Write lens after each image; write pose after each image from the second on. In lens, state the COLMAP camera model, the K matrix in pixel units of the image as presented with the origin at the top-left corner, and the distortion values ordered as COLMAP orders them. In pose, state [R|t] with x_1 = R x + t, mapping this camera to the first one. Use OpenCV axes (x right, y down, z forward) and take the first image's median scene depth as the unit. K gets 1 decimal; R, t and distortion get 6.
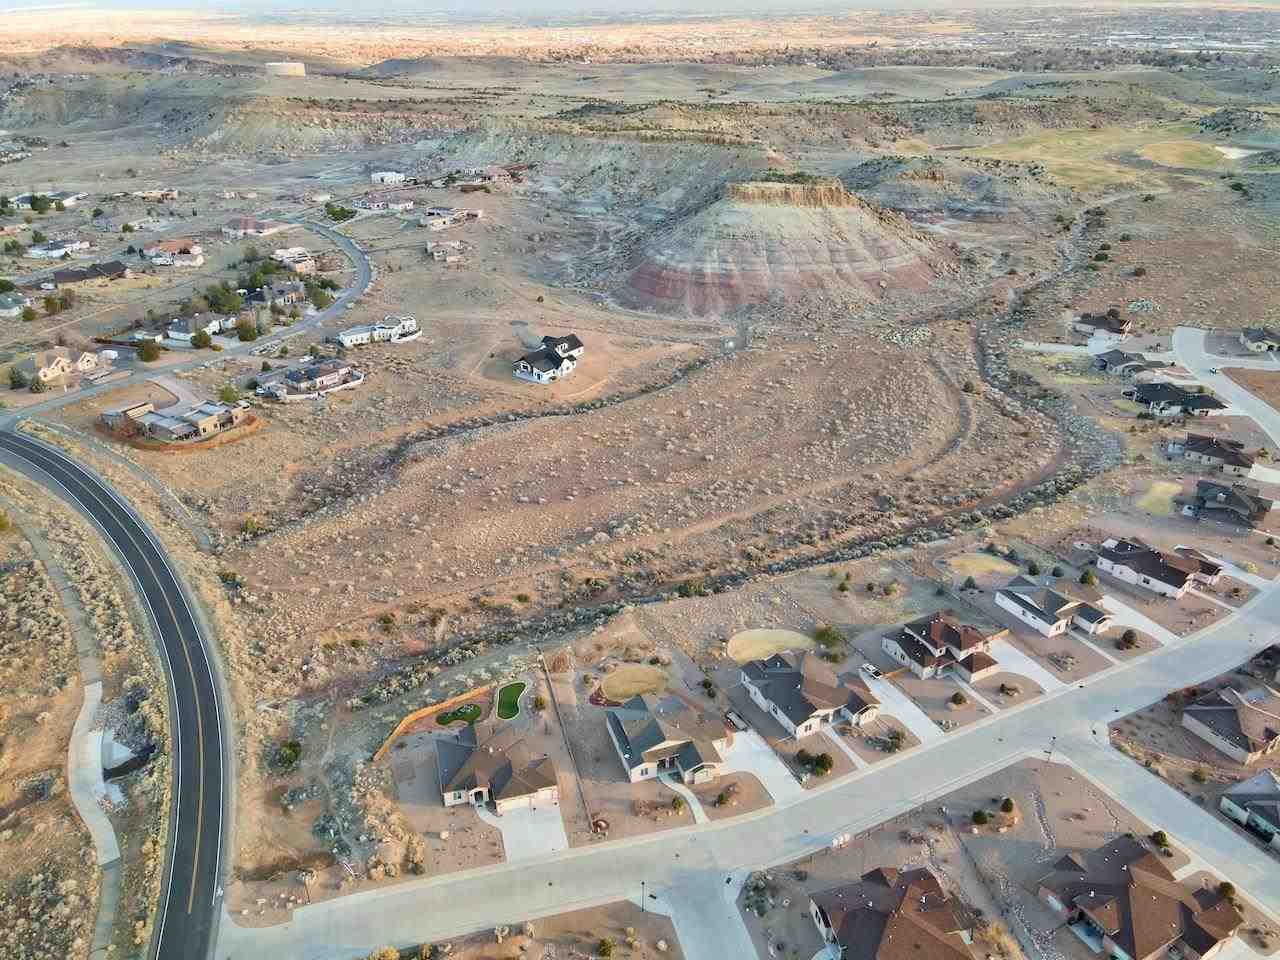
lens RADIAL K [[926.1, 0, 630.4], [0, 926.1, 479.5], [0, 0, 1]] dist [0.030012, 0.037322]
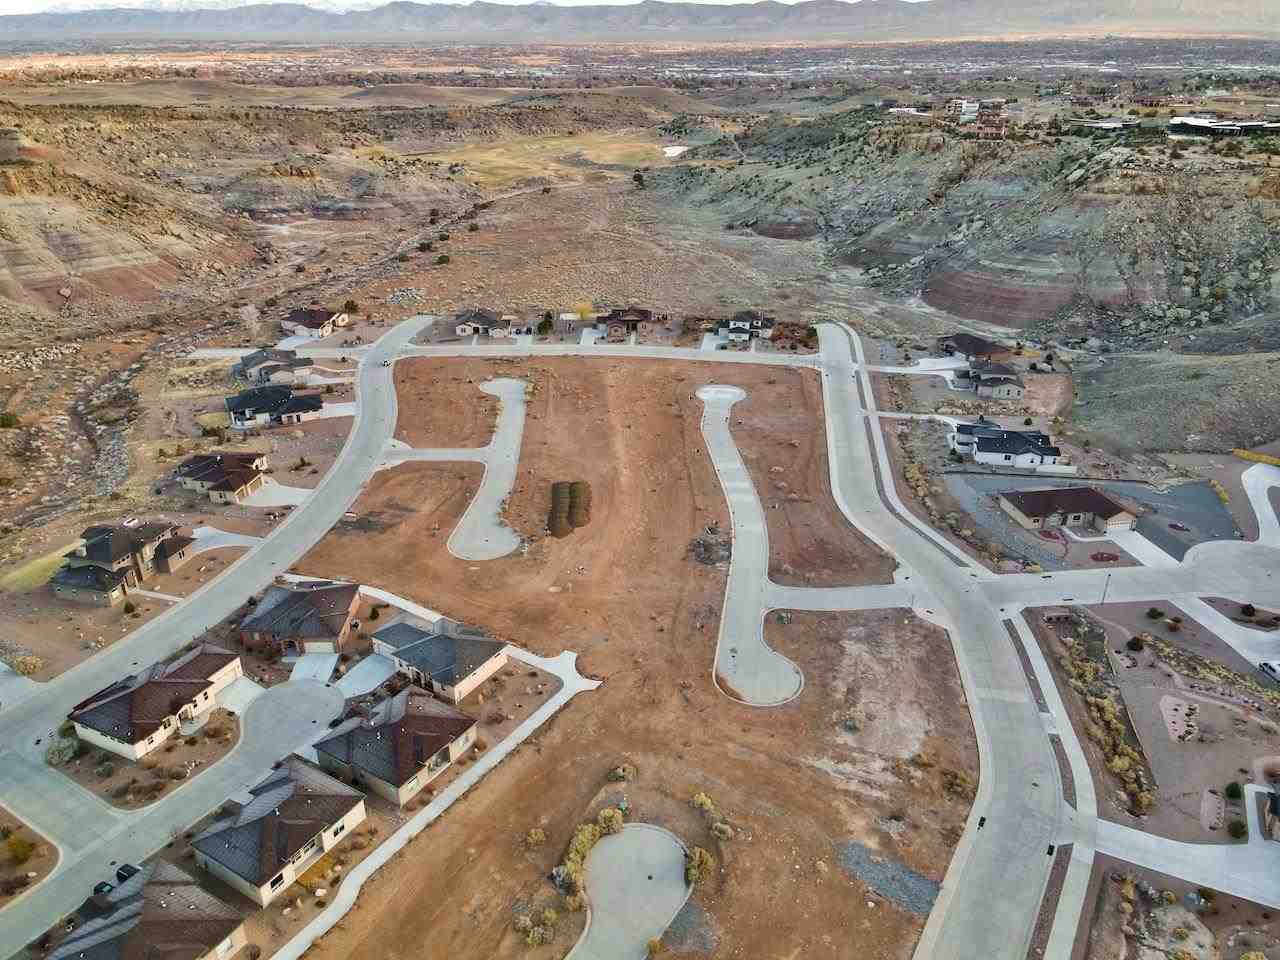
lens RADIAL K [[926.1, 0, 630.4], [0, 926.1, 479.5], [0, 0, 1]] dist [0.030012, 0.037322]
pose [[0.934809, -0.151017, 0.321442, 0.741123], [0.160917, 0.986959, -0.004290, 0.032715], [-0.316603, 0.055736, 0.946919, 0.225969]]
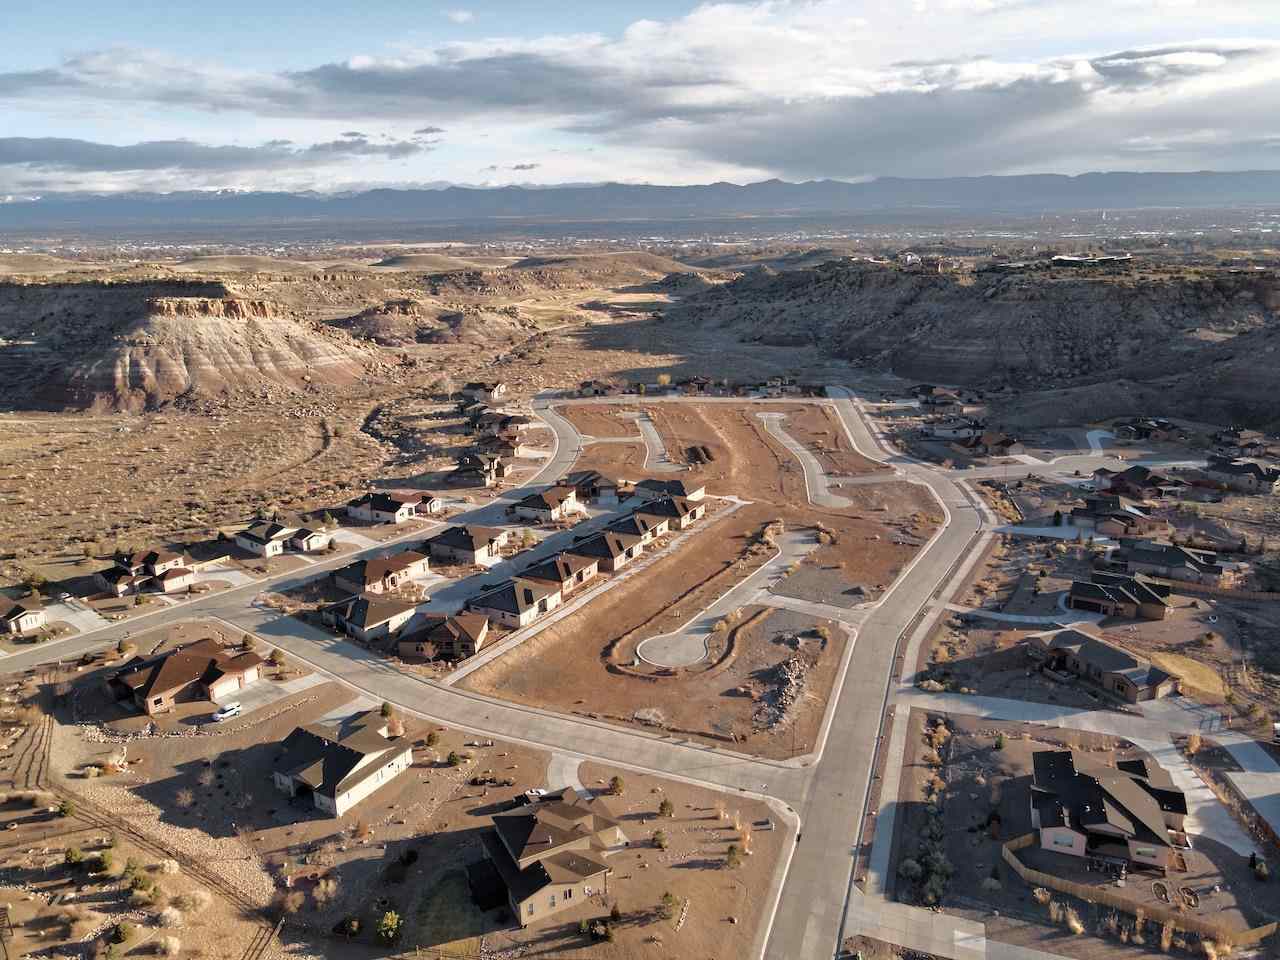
lens RADIAL K [[926.1, 0, 630.4], [0, 926.1, 479.5], [0, 0, 1]] dist [0.030012, 0.037322]
pose [[0.921019, -0.119141, 0.370850, 0.343833], [0.189964, 0.968564, -0.160617, 0.270192], [-0.340056, 0.218379, 0.914698, -0.201018]]
